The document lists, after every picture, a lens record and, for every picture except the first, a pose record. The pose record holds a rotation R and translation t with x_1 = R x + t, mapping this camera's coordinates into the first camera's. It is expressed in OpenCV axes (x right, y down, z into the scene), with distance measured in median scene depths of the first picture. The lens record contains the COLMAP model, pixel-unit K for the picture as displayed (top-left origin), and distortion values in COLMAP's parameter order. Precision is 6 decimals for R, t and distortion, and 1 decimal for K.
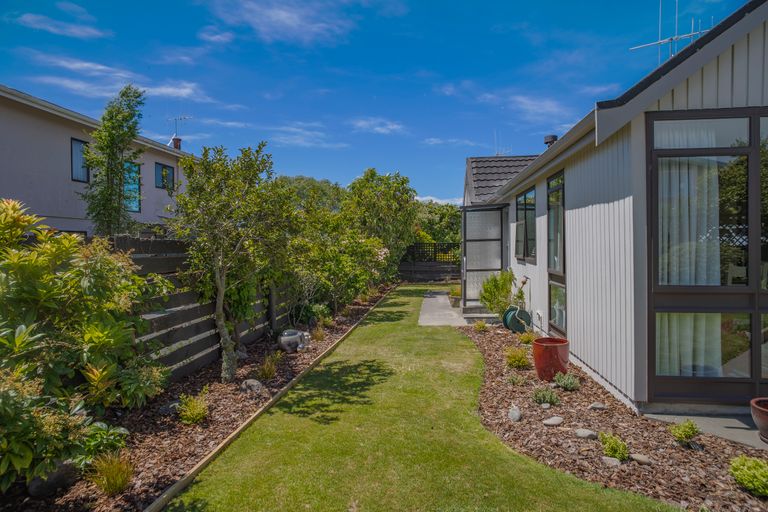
lens RADIAL K [[441.6, 0, 383.7], [0, 441.6, 251.0], [0, 0, 1]] dist [-0.076053, 0.050541]
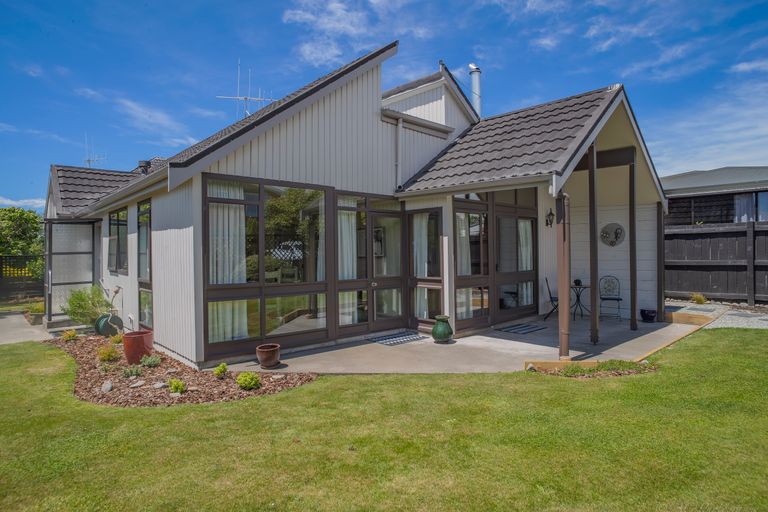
lens RADIAL K [[441.6, 0, 383.7], [0, 441.6, 251.0], [0, 0, 1]] dist [-0.076053, 0.050541]
pose [[0.654697, 0.010033, 0.755825, -0.084105], [0.011258, 0.999672, -0.023021, 0.001452], [-0.755808, 0.023581, 0.654369, -0.300126]]
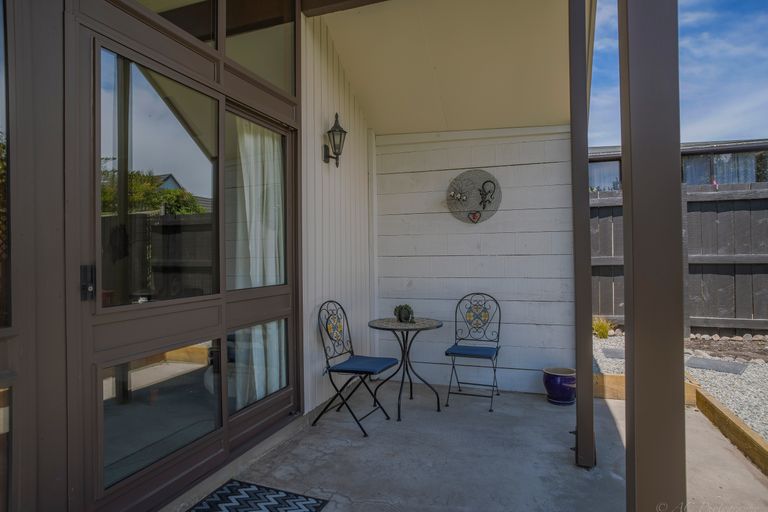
lens RADIAL K [[441.6, 0, 383.7], [0, 441.6, 251.0], [0, 0, 1]] dist [-0.076053, 0.050541]
pose [[0.242598, 0.020800, 0.969904, 0.956464], [0.020052, 0.999449, -0.026449, 0.016496], [-0.969920, 0.025865, 0.242047, 0.076101]]
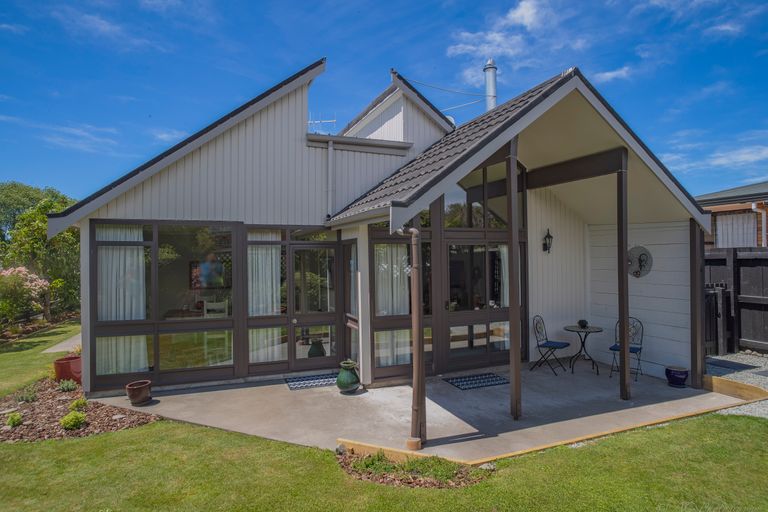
lens RADIAL K [[441.6, 0, 383.7], [0, 441.6, 251.0], [0, 0, 1]] dist [-0.076053, 0.050541]
pose [[0.881058, 0.011982, 0.472857, 0.489833], [0.005727, 0.999336, -0.035994, -0.076326], [-0.472974, 0.034420, 0.880404, -0.611069]]
